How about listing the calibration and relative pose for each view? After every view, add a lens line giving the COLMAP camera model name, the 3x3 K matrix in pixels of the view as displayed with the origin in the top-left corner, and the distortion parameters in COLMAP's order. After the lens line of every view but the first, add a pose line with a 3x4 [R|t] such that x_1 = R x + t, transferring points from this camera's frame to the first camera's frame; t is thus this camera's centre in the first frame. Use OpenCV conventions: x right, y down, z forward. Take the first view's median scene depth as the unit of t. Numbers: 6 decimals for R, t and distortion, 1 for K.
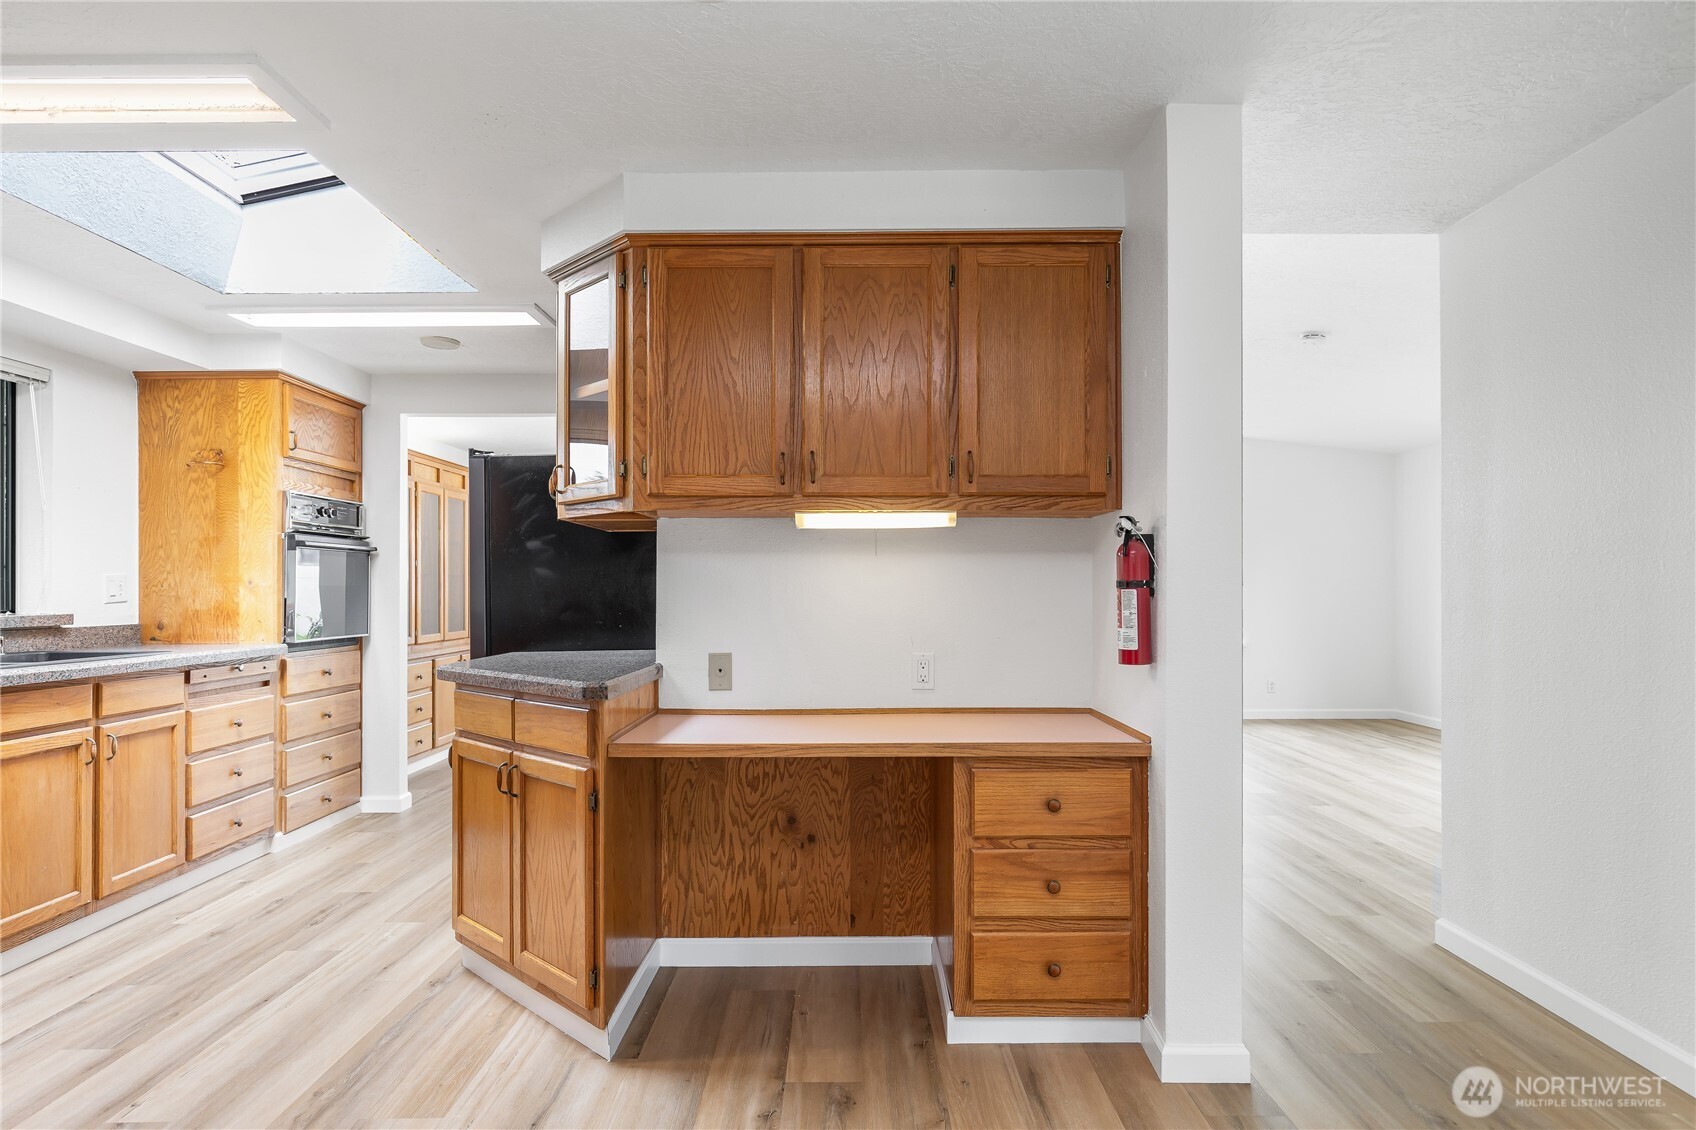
lens RADIAL K [[933.7, 0, 847.4], [0, 933.7, 579.2], [0, 0, 1]] dist [-0.001293, 0.000840]
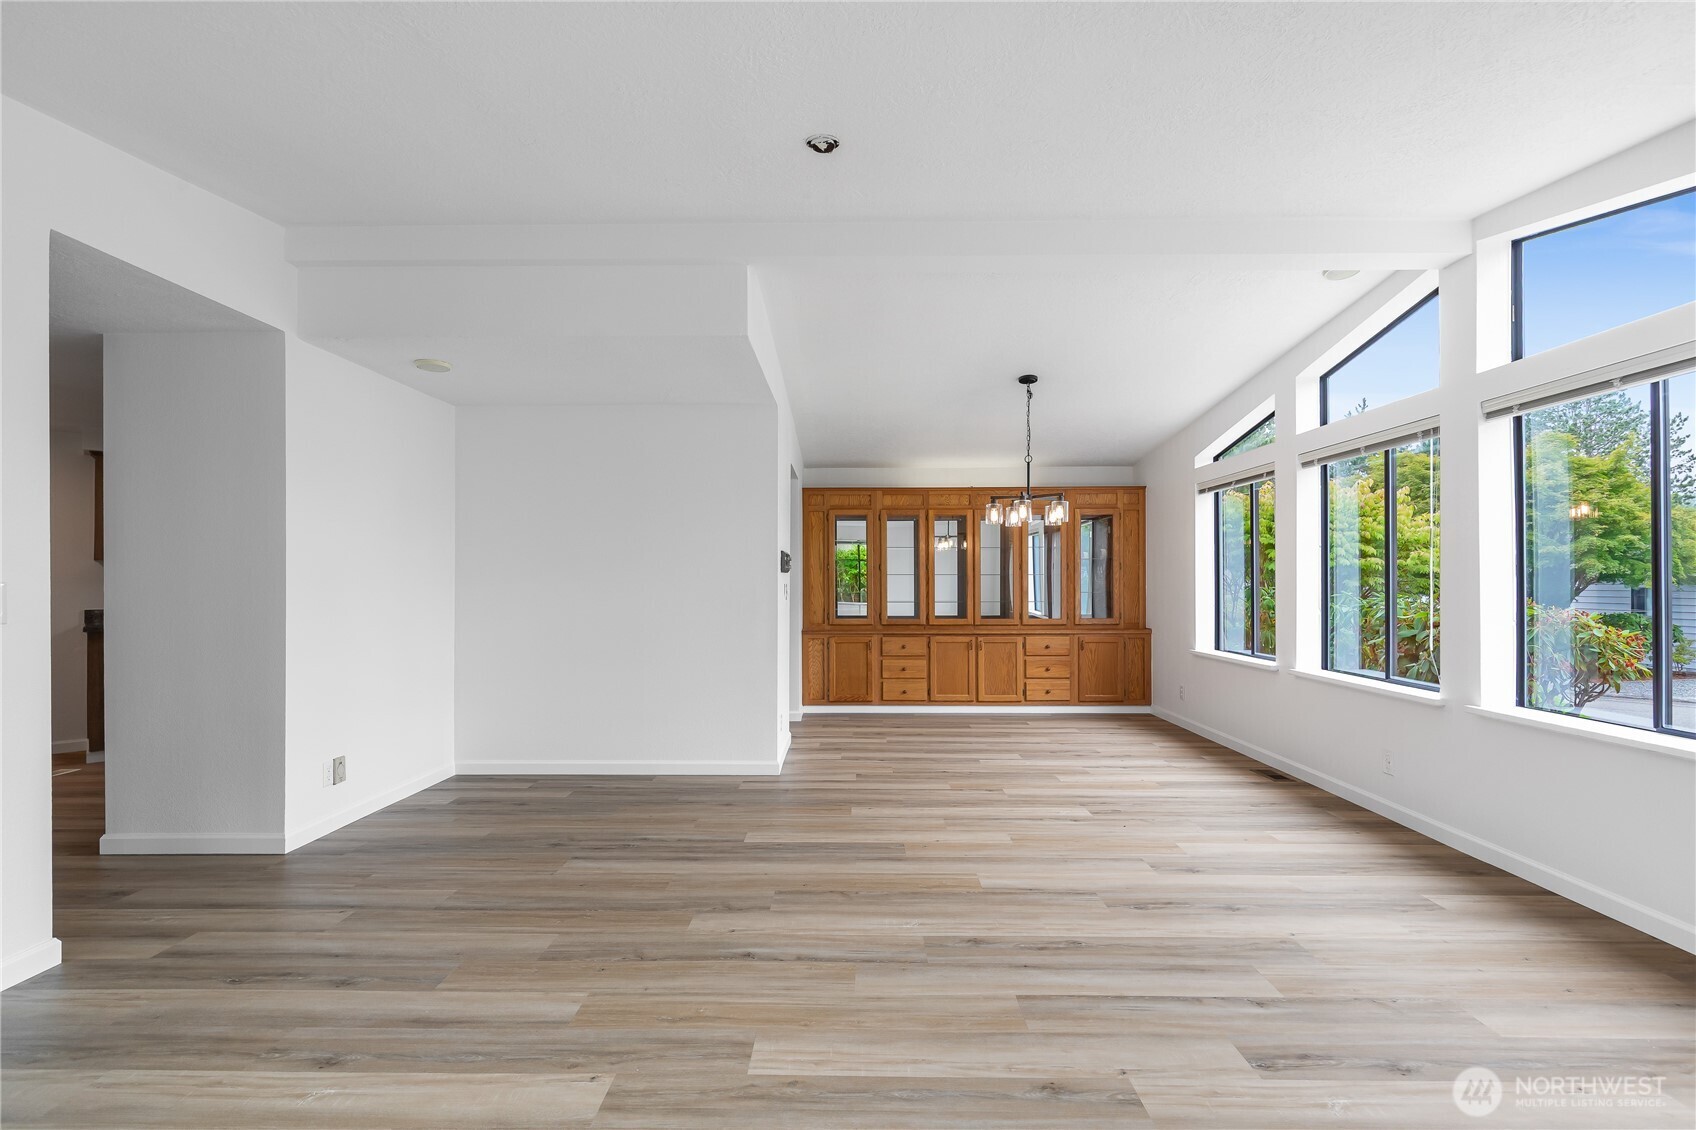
lens RADIAL K [[769.2, 0, 848.1], [0, 769.2, 574.6], [0, 0, 1]] dist [0.004741, -0.000697]
pose [[-0.010968, -0.007967, -0.999908, 1.115277], [0.008243, 0.999934, -0.008057, 0.002491], [0.999906, -0.008331, -0.010902, 1.432975]]
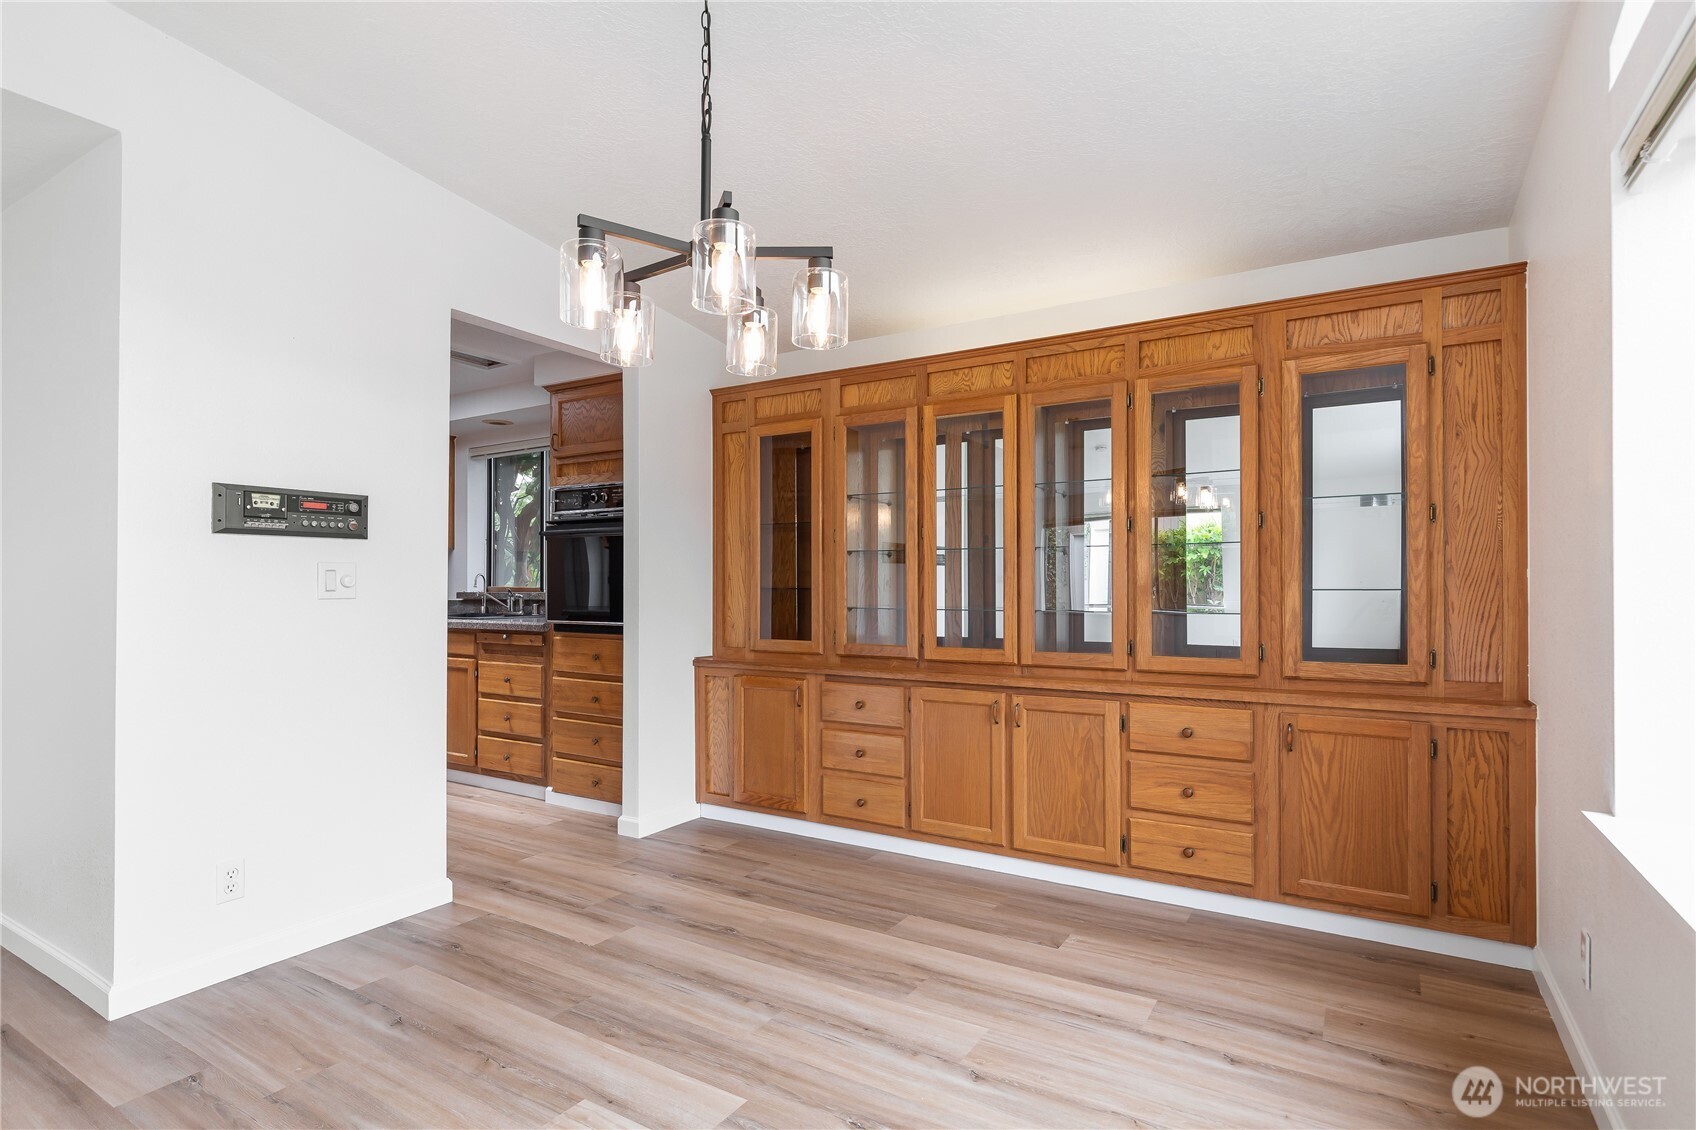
lens RADIAL K [[856.8, 0, 846.9], [0, 856.8, 576.9], [0, 0, 1]] dist [-0.003269, -0.000612]
pose [[-0.525405, -0.003960, -0.850843, 0.102186], [0.007929, 0.999923, -0.009550, 0.027979], [0.850815, -0.011764, -0.525333, 2.026534]]
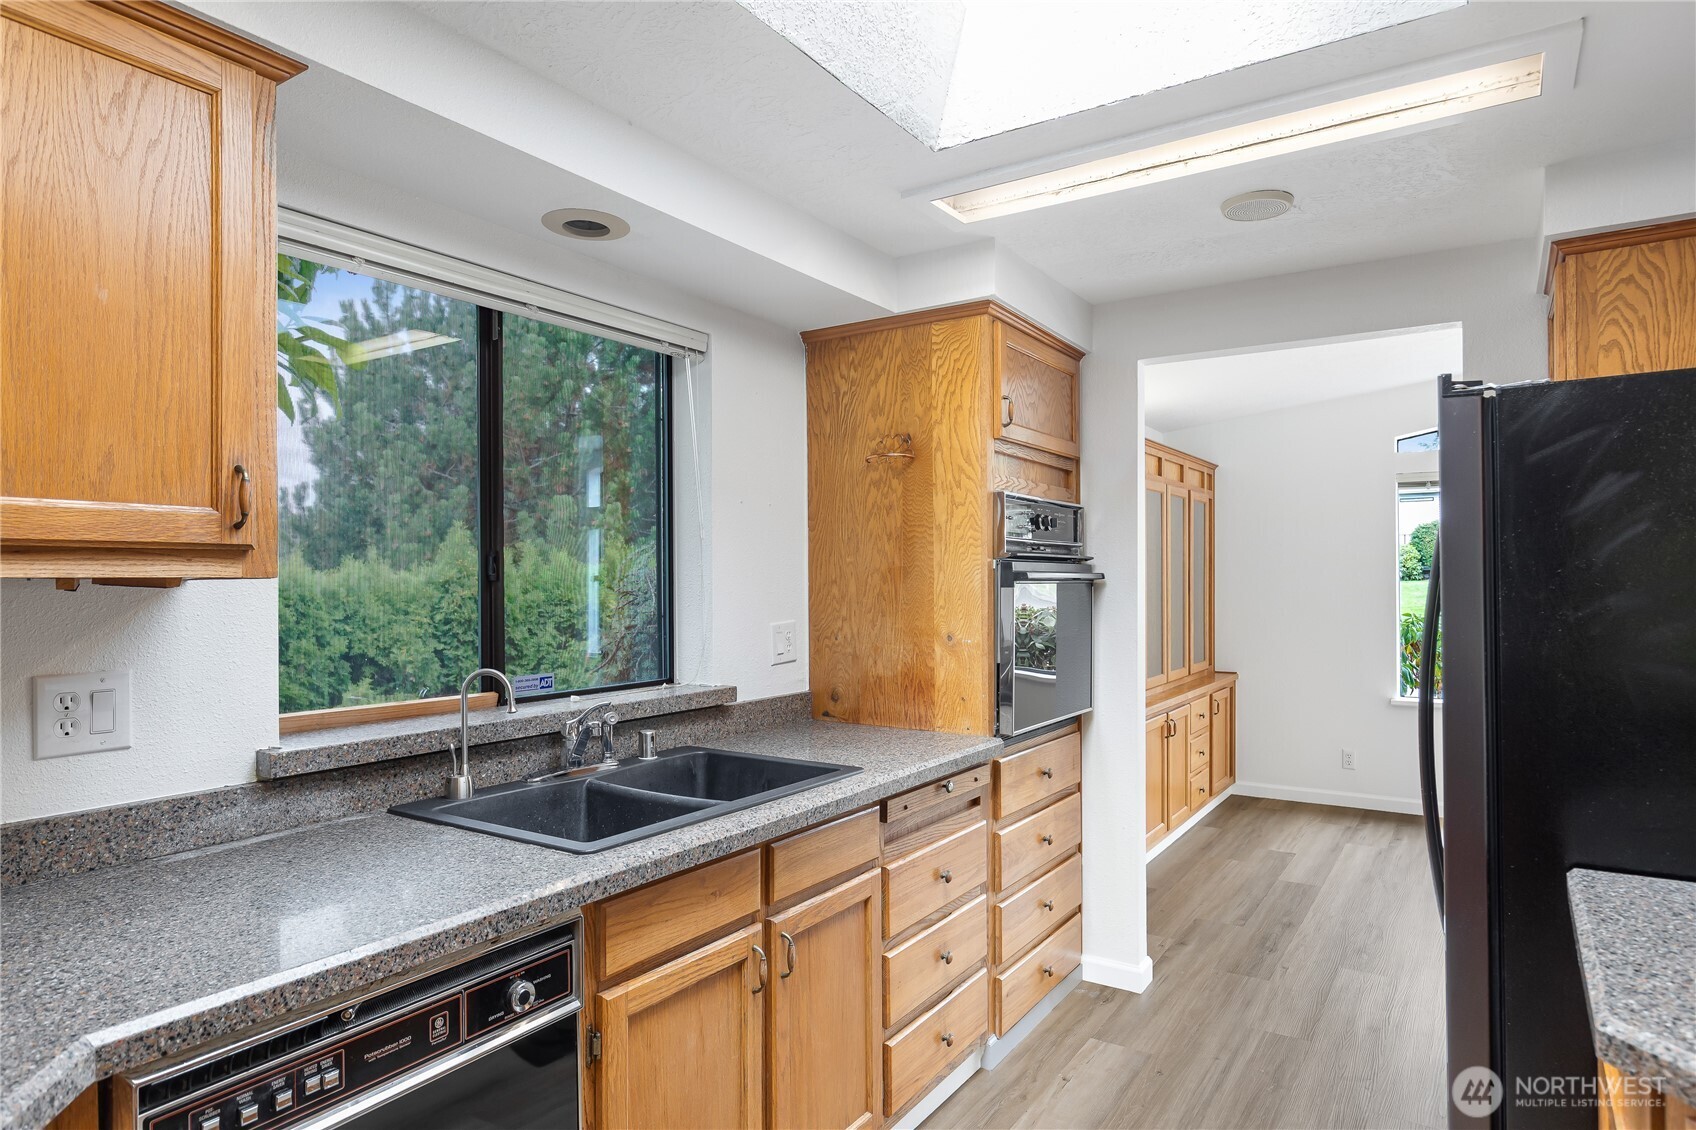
lens RADIAL K [[985.4, 0, 848.2], [0, 985.4, 573.7], [0, 0, 1]] dist [-0.000232, 0.000749]
pose [[0.833723, -0.003453, -0.552172, -0.351782], [0.006296, 0.999975, 0.003253, -0.046712], [0.552146, -0.006189, 0.833724, 0.431093]]
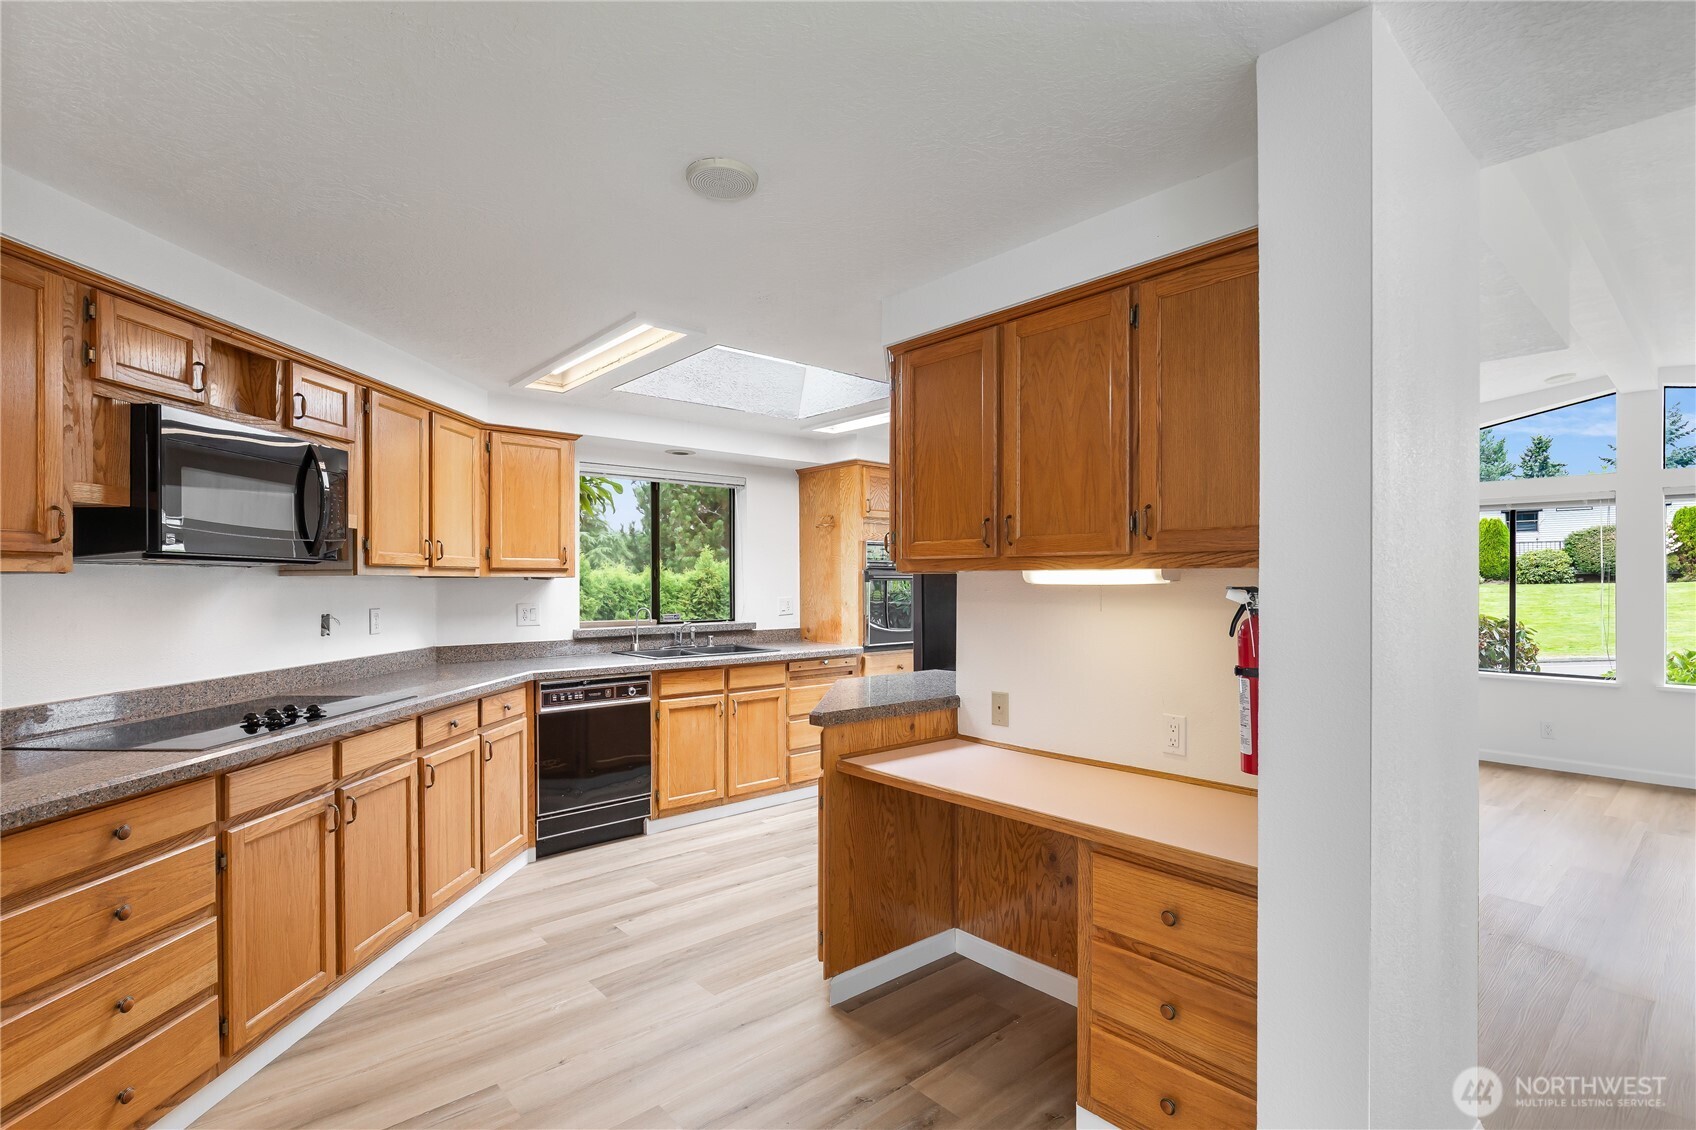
lens RADIAL K [[804.9, 0, 845.5], [0, 804.9, 578.0], [0, 0, 1]] dist [-0.005252, -0.001638]
pose [[0.656324, 0.000039, -0.754479, 0.353582], [0.005207, 0.999976, 0.004581, -0.047145], [0.754461, -0.006935, 0.656308, 0.172901]]
